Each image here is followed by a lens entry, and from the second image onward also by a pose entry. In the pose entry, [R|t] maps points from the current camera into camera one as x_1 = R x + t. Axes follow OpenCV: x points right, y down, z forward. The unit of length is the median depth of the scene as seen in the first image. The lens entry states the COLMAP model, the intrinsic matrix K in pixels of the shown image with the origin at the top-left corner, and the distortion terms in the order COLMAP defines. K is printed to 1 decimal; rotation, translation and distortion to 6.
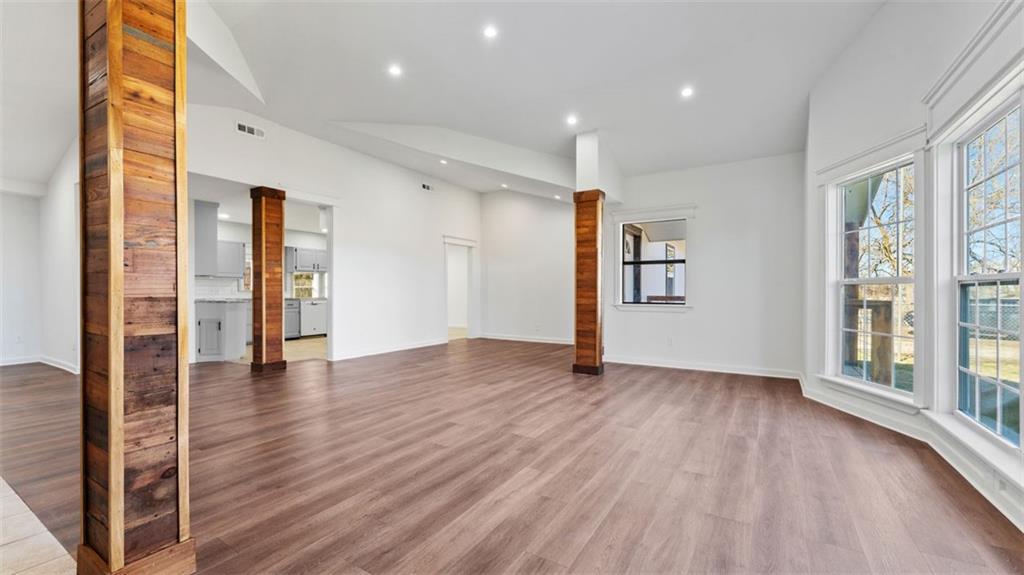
lens RADIAL K [[410.9, 0, 514.5], [0, 410.9, 295.1], [0, 0, 1]] dist [0.001686, 0.000194]
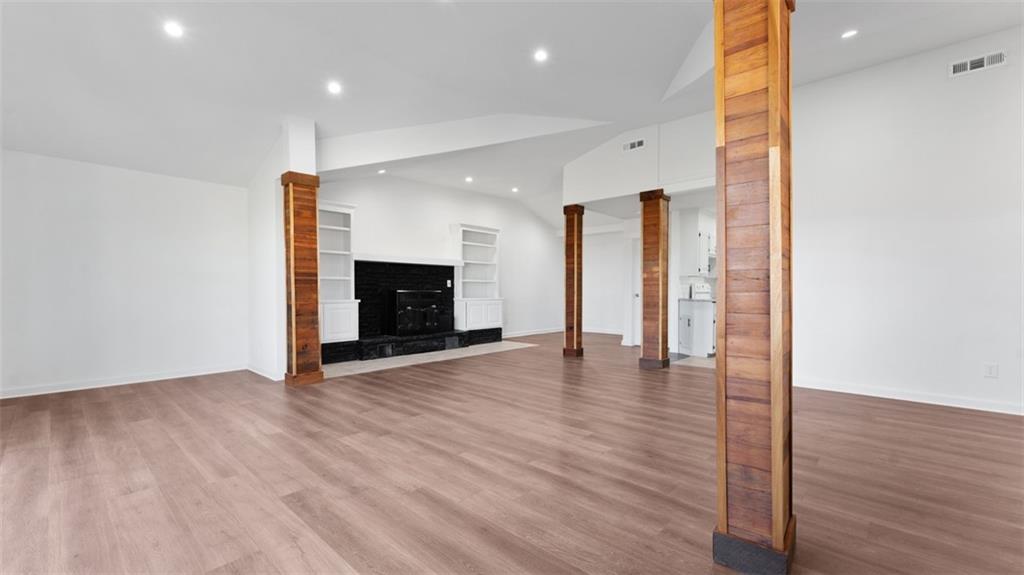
lens RADIAL K [[410.9, 0, 494.6], [0, 410.9, 284.4], [0, 0, 1]] dist [0.001686, 0.000194]
pose [[-0.187300, -0.011564, -0.982235, 0.883690], [-0.016294, 0.999830, -0.008664, -0.015829], [0.982168, 0.014382, -0.187457, 1.450836]]
